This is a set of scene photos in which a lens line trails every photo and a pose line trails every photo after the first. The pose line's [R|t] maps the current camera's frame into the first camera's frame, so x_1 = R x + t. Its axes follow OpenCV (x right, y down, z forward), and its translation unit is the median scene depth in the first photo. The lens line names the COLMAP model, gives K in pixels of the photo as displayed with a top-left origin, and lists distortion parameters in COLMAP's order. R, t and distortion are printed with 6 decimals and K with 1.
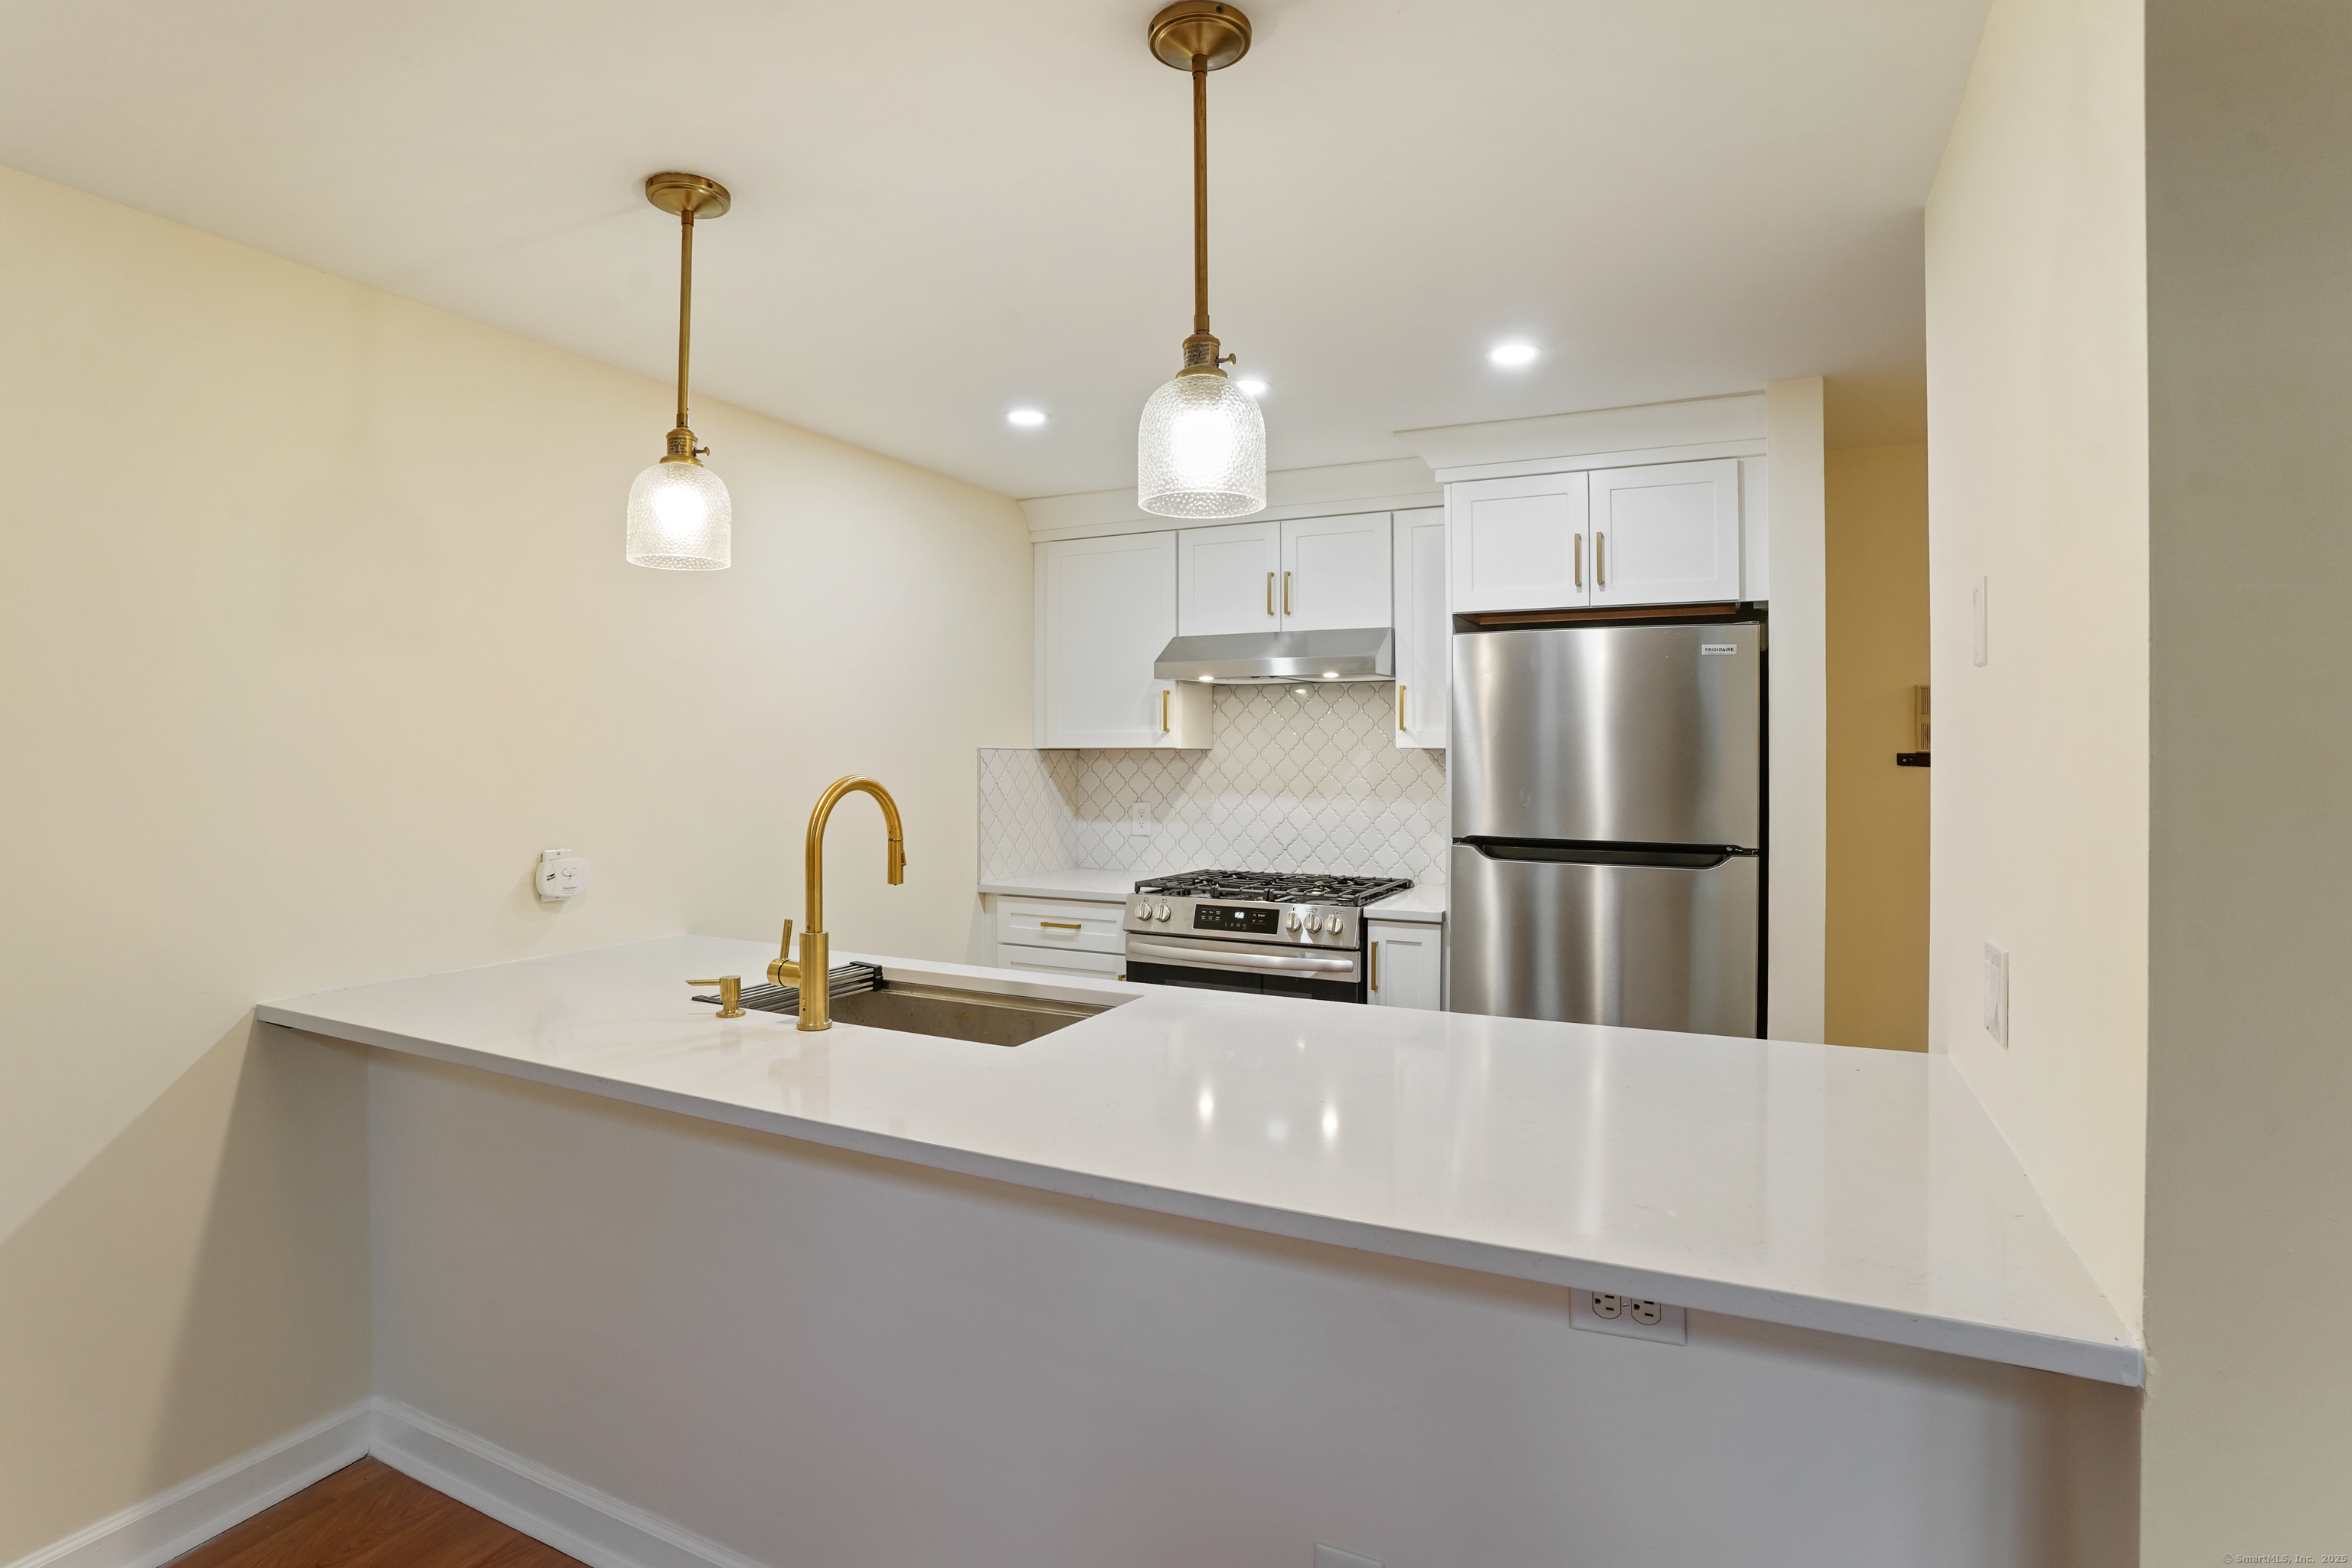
lens RADIAL K [[1176.2, 0, 1184.9], [0, 1176.2, 741.6], [0, 0, 1]] dist [-0.070470, 0.026146]
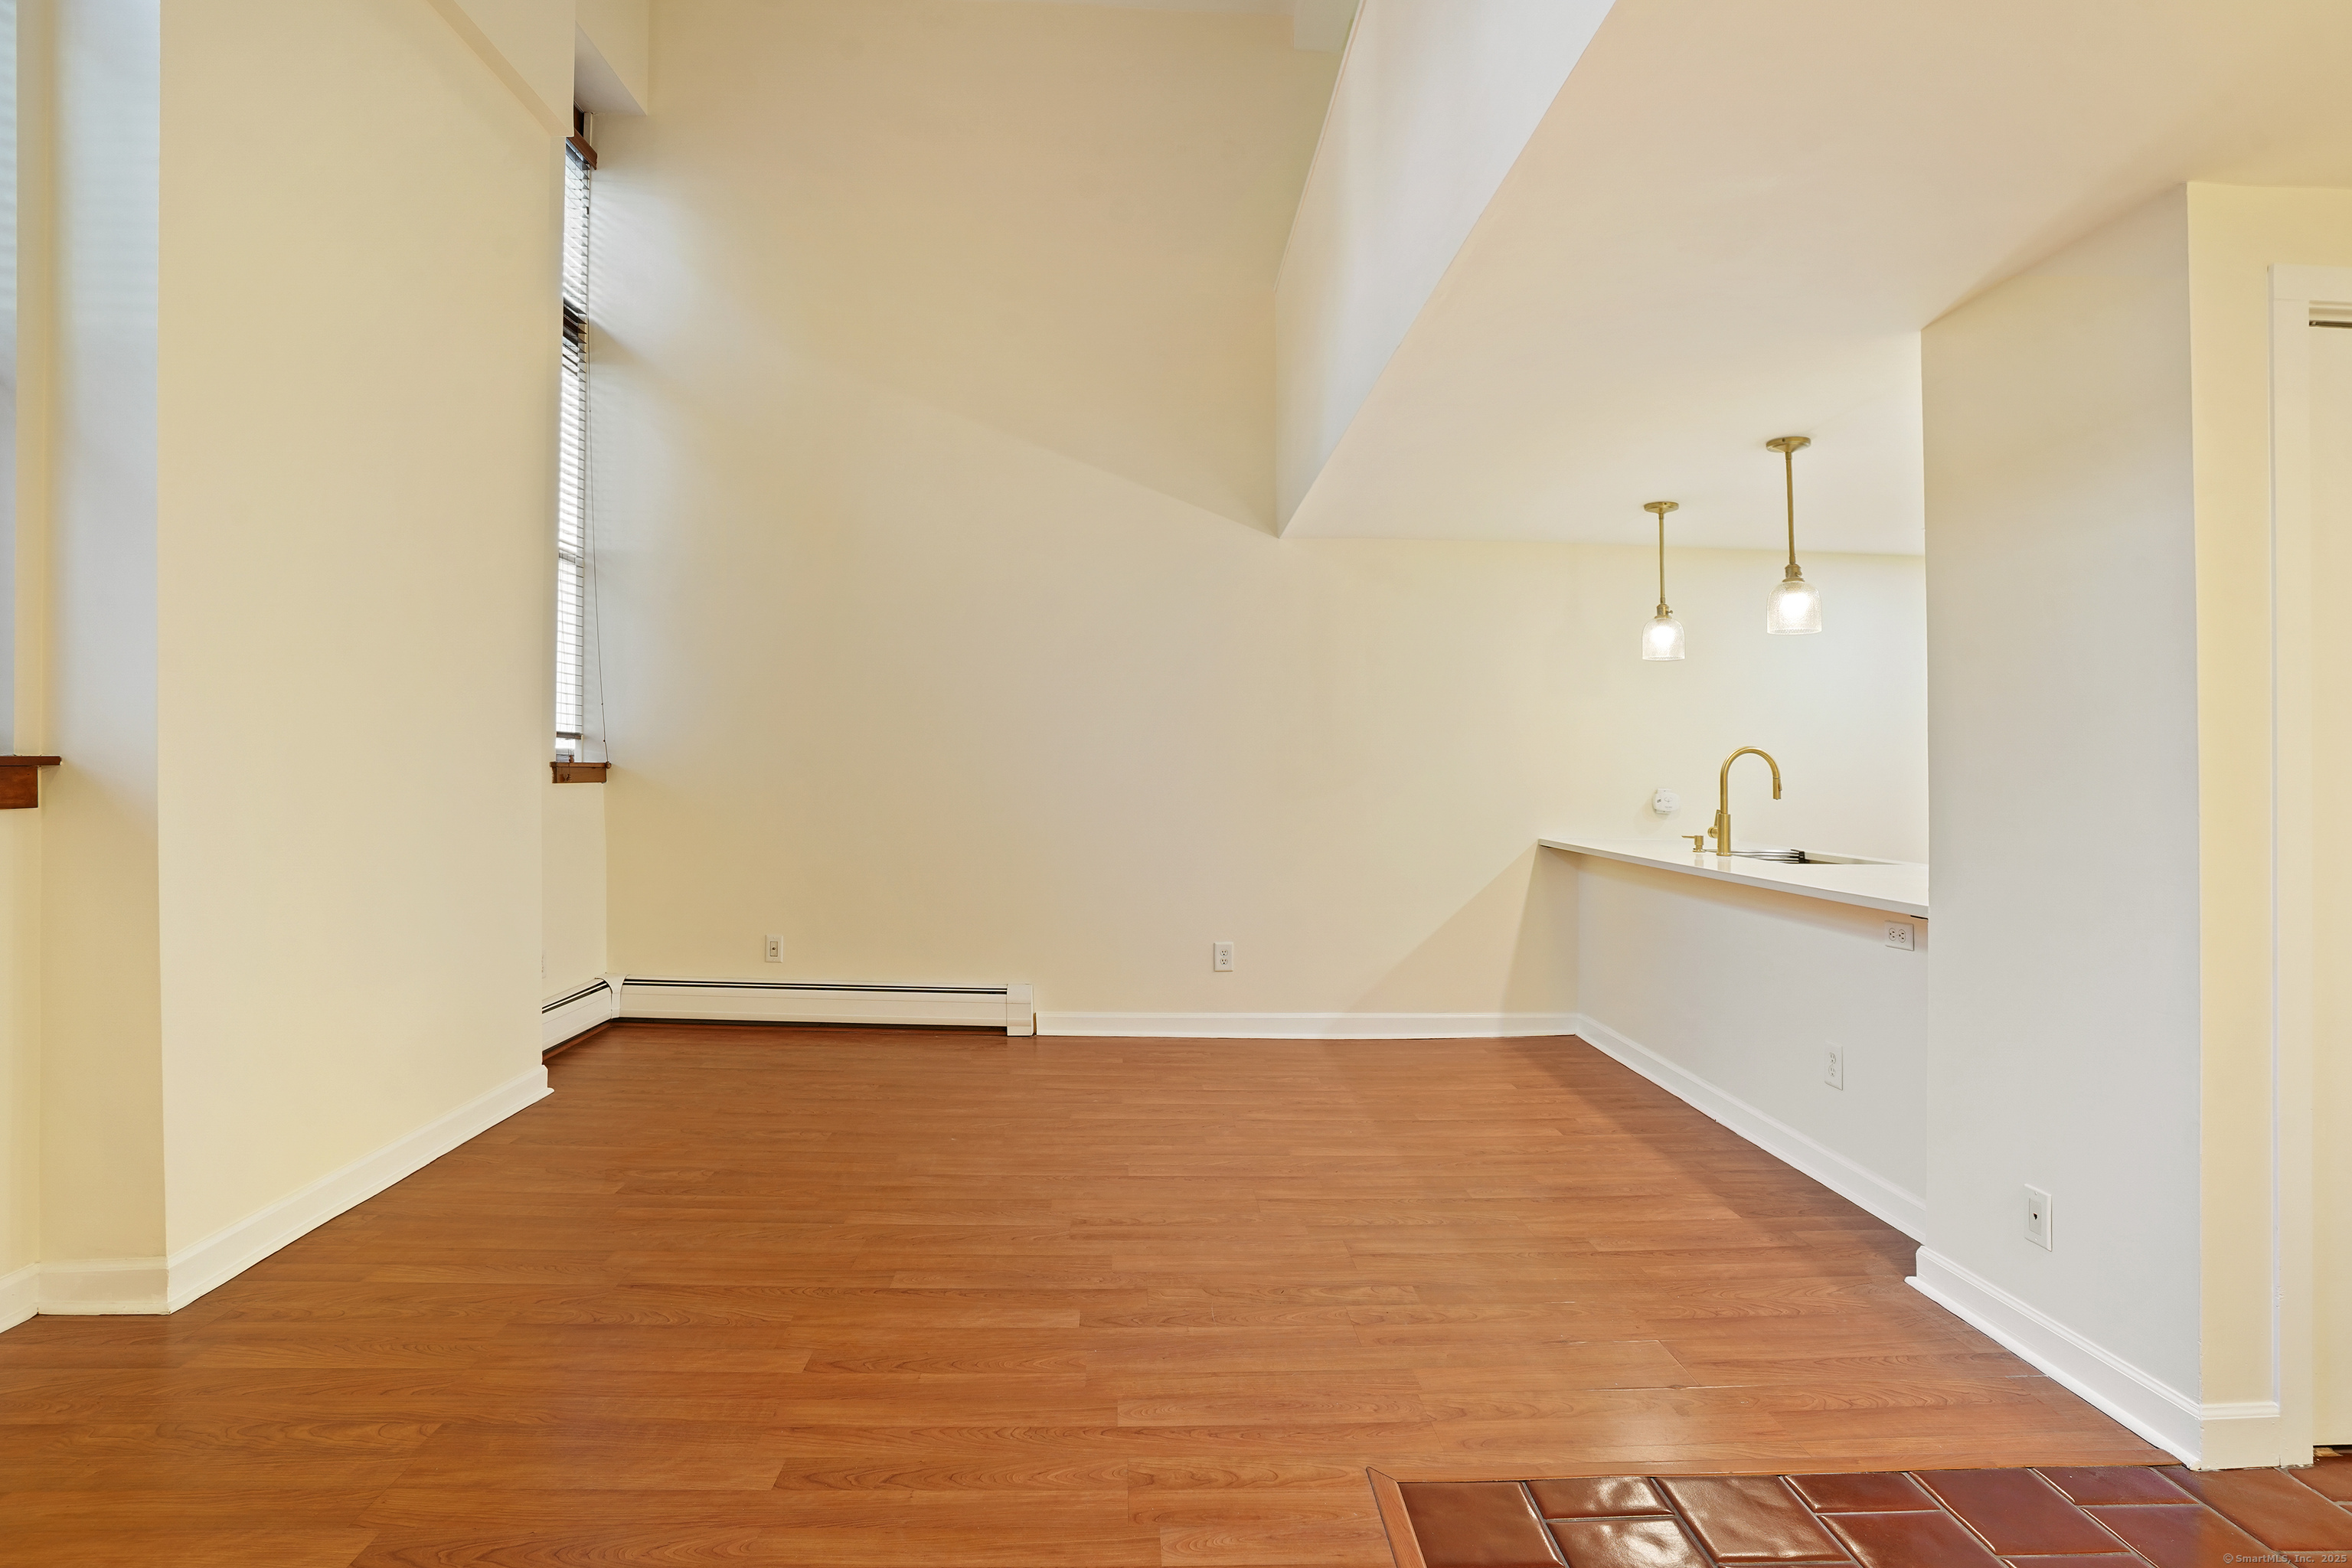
lens RADIAL K [[1176.2, 0, 1184.7], [0, 1176.2, 736.6], [0, 0, 1]] dist [-0.070470, 0.026146]
pose [[0.482882, -0.019832, -0.875461, 0.536891], [-0.006916, 0.999626, -0.026459, 0.036710], [0.875658, 0.018832, 0.482564, -0.473553]]
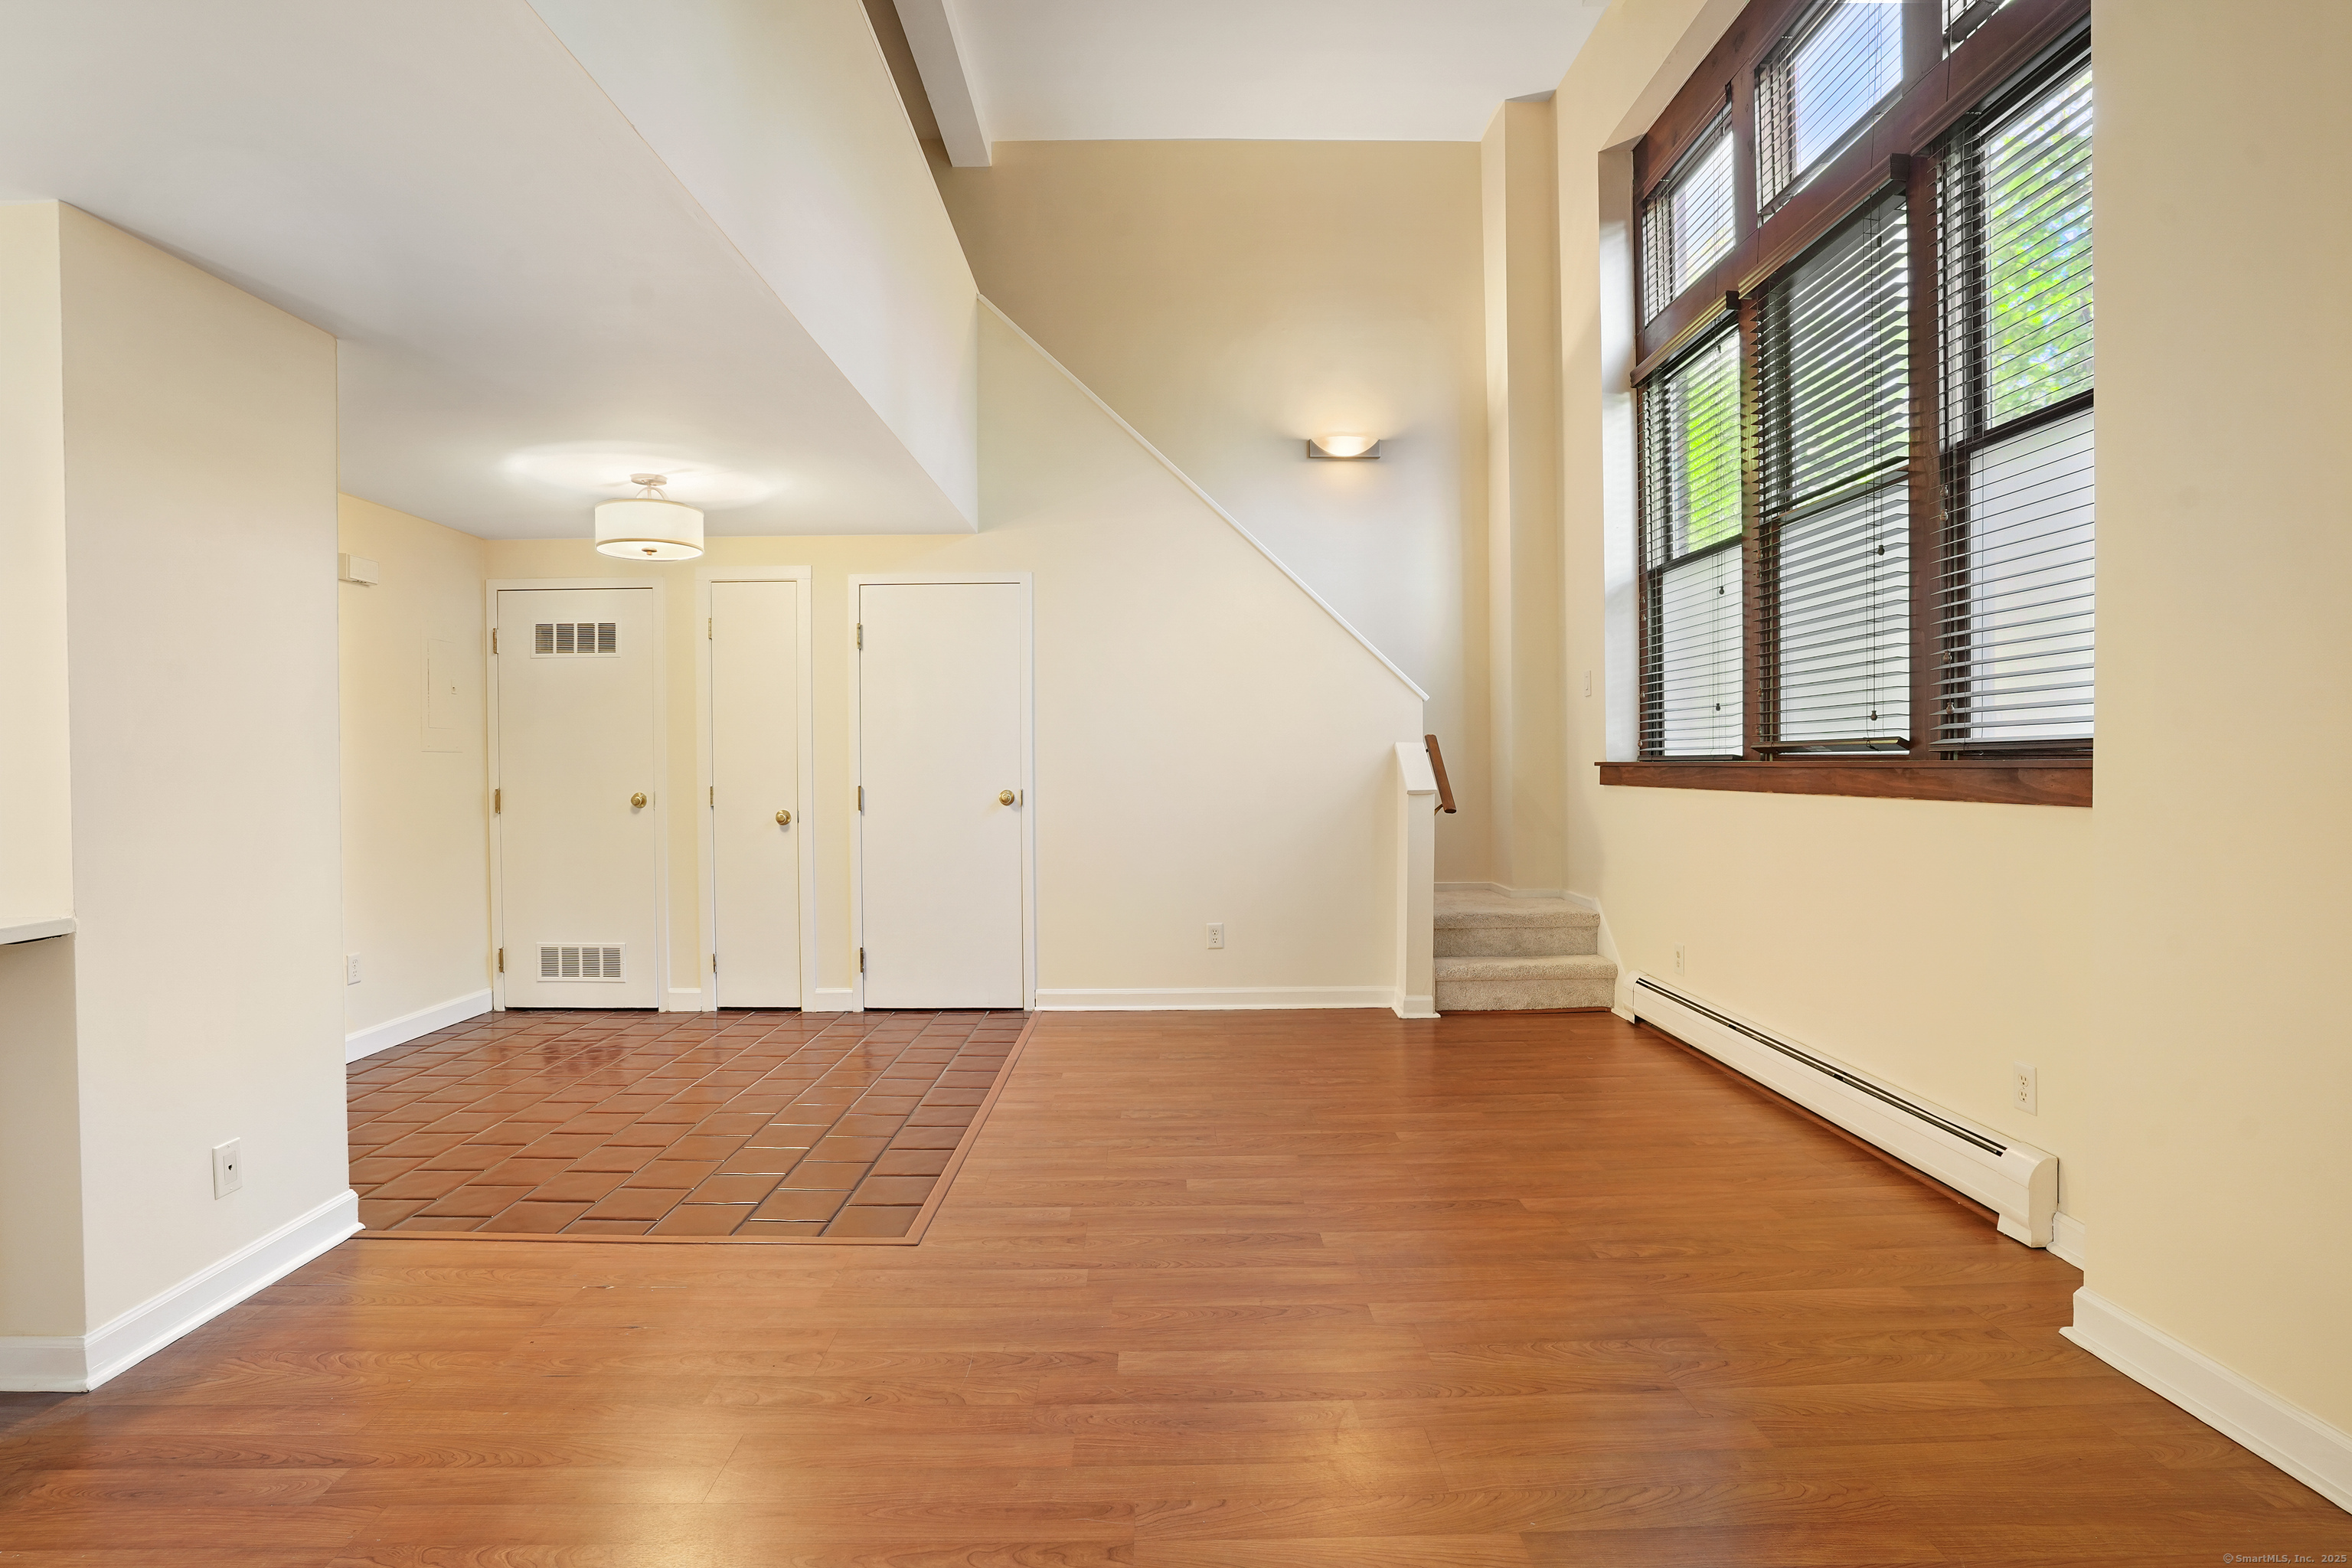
lens RADIAL K [[1176.2, 0, 1173.5], [0, 1176.2, 782.8], [0, 0, 1]] dist [-0.070470, 0.026146]
pose [[-0.447759, -0.019721, 0.893937, -0.506130], [-0.004645, 0.999795, 0.019730, 0.038539], [-0.894142, 0.004683, -0.447759, -0.010036]]
